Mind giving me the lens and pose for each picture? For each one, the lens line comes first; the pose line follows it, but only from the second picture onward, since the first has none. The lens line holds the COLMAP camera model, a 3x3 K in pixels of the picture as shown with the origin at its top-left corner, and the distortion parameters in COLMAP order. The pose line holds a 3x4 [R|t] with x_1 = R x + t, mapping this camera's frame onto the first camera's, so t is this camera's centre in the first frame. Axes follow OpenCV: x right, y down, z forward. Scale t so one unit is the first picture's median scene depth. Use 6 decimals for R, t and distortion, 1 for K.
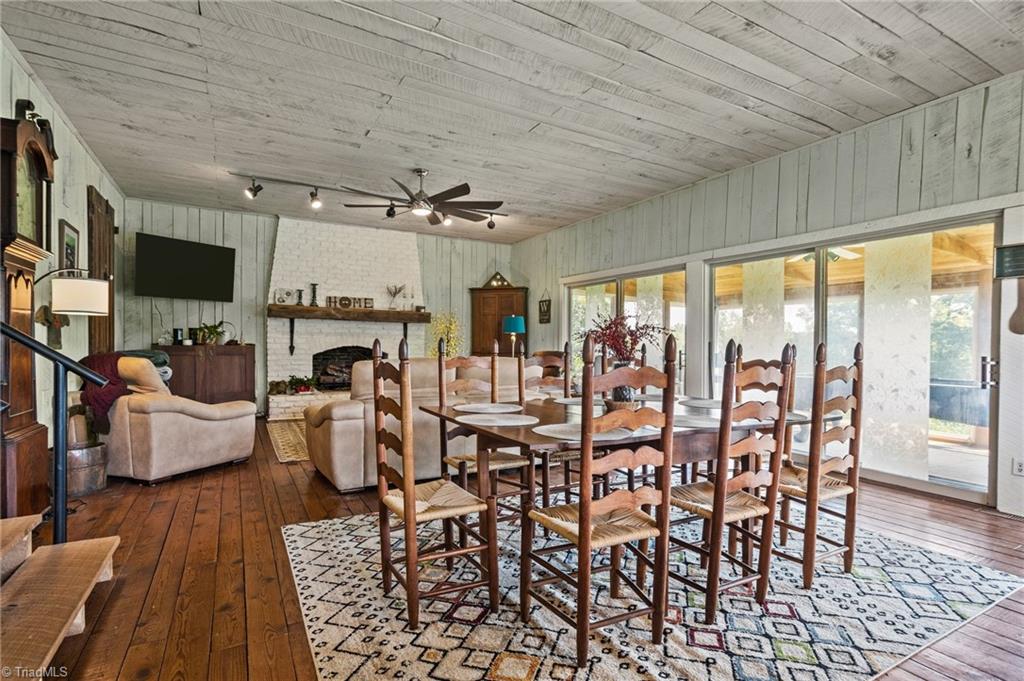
lens RADIAL K [[496.5, 0, 508.1], [0, 496.5, 351.3], [0, 0, 1]] dist [-0.001374, 0.002575]
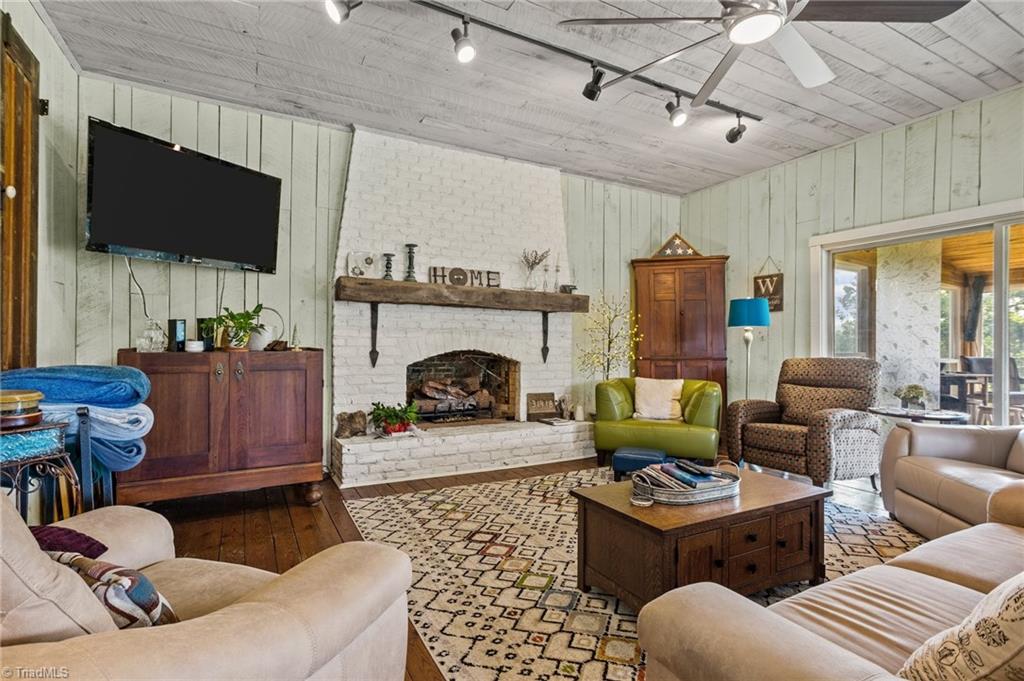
lens RADIAL K [[496.5, 0, 513.7], [0, 496.5, 339.8], [0, 0, 1]] dist [-0.001374, 0.002575]
pose [[0.999941, -0.003587, -0.010216, -0.268215], [0.003354, 0.999737, -0.022697, -0.009870], [0.010295, 0.022661, 0.999690, 0.424333]]
